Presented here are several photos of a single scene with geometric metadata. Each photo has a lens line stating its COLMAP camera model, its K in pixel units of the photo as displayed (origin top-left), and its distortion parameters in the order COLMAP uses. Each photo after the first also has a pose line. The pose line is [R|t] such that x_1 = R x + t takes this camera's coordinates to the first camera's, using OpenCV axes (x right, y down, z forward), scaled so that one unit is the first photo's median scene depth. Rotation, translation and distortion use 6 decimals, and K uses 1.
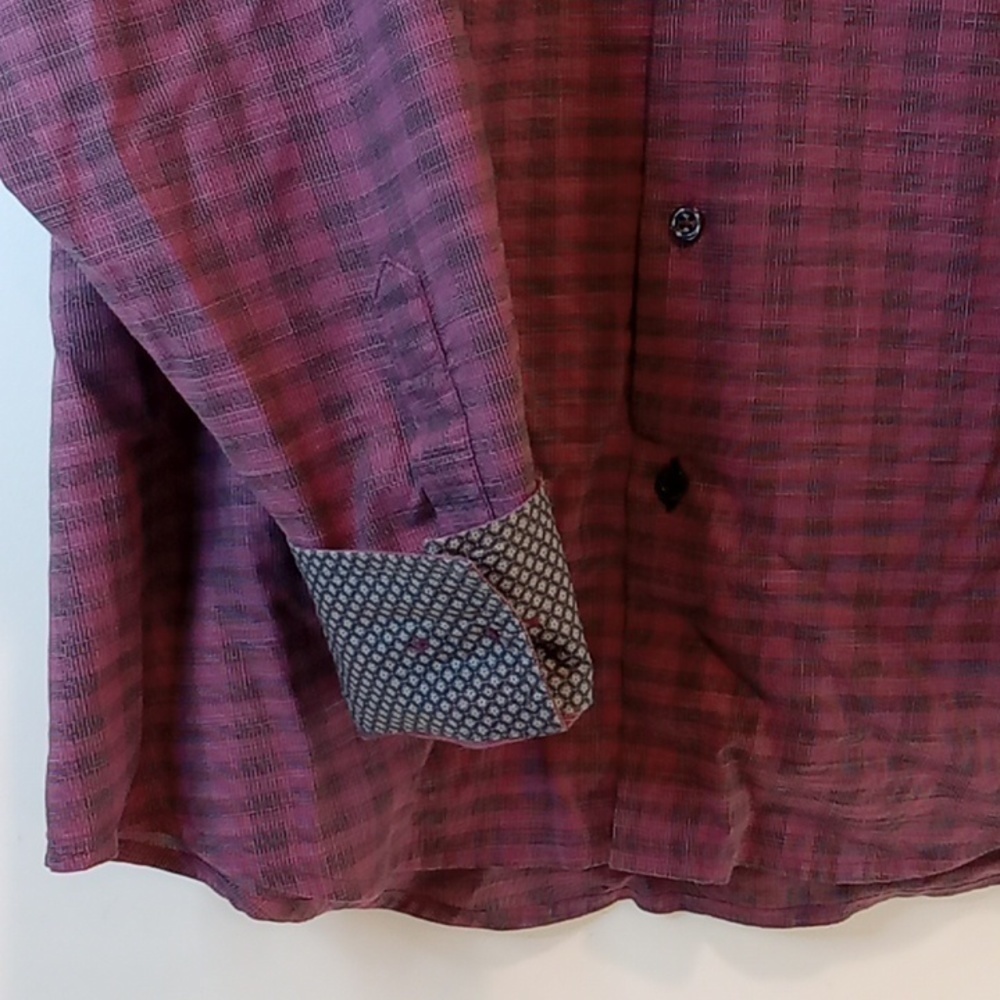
lens RADIAL K [[1664.7, 0, 518.8], [0, 1664.7, 514.5], [0, 0, 1]] dist [0.080757, -0.586653]
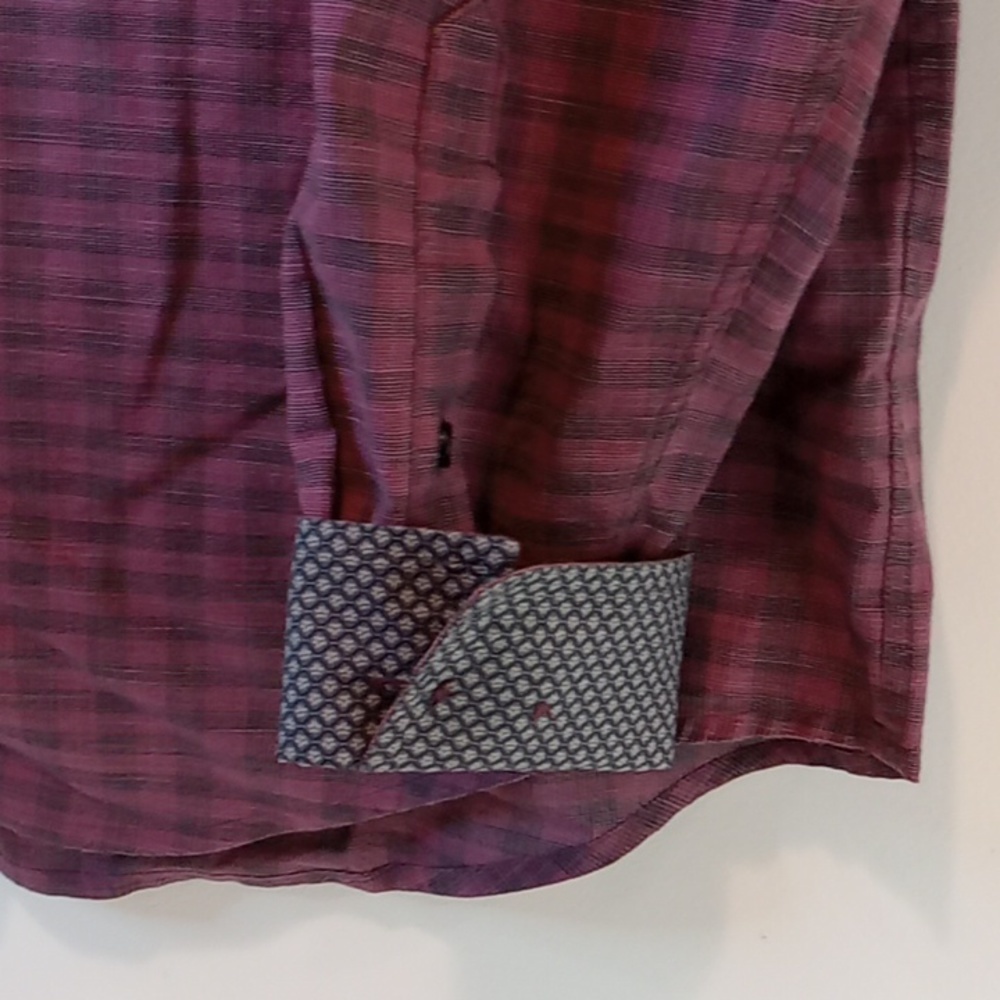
lens RADIAL K [[1664.7, 0, 518.8], [0, 1664.7, 514.5], [0, 0, 1]] dist [0.080757, -0.586653]
pose [[0.953001, 0.078603, -0.292594, 0.726012], [-0.064150, 0.996213, 0.058684, 0.007737], [0.296098, -0.037156, 0.954435, 0.389053]]
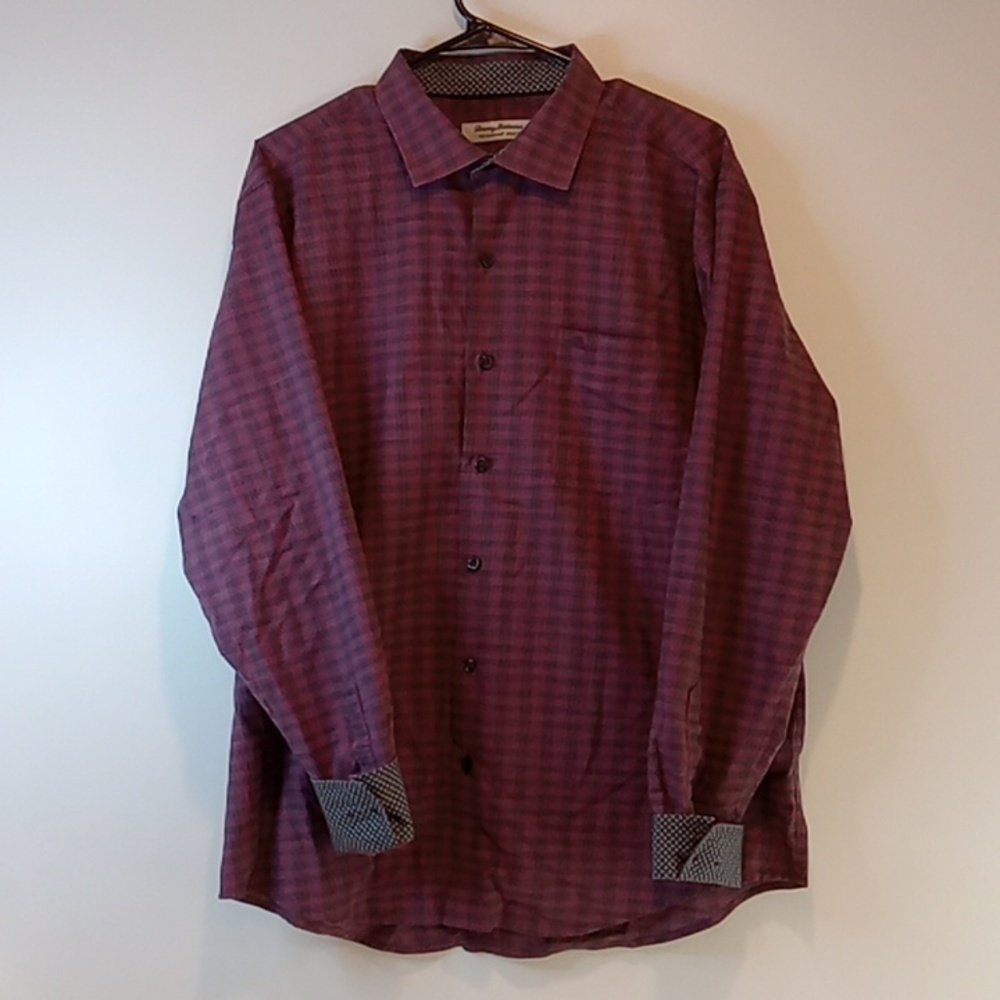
lens RADIAL K [[1664.7, 0, 518.8], [0, 1664.7, 514.5], [0, 0, 1]] dist [0.080757, -0.586653]
pose [[0.992413, 0.008227, -0.122672, 0.541372], [-0.032819, 0.979280, -0.199834, 0.128862], [0.118486, 0.202344, 0.972120, -1.749525]]
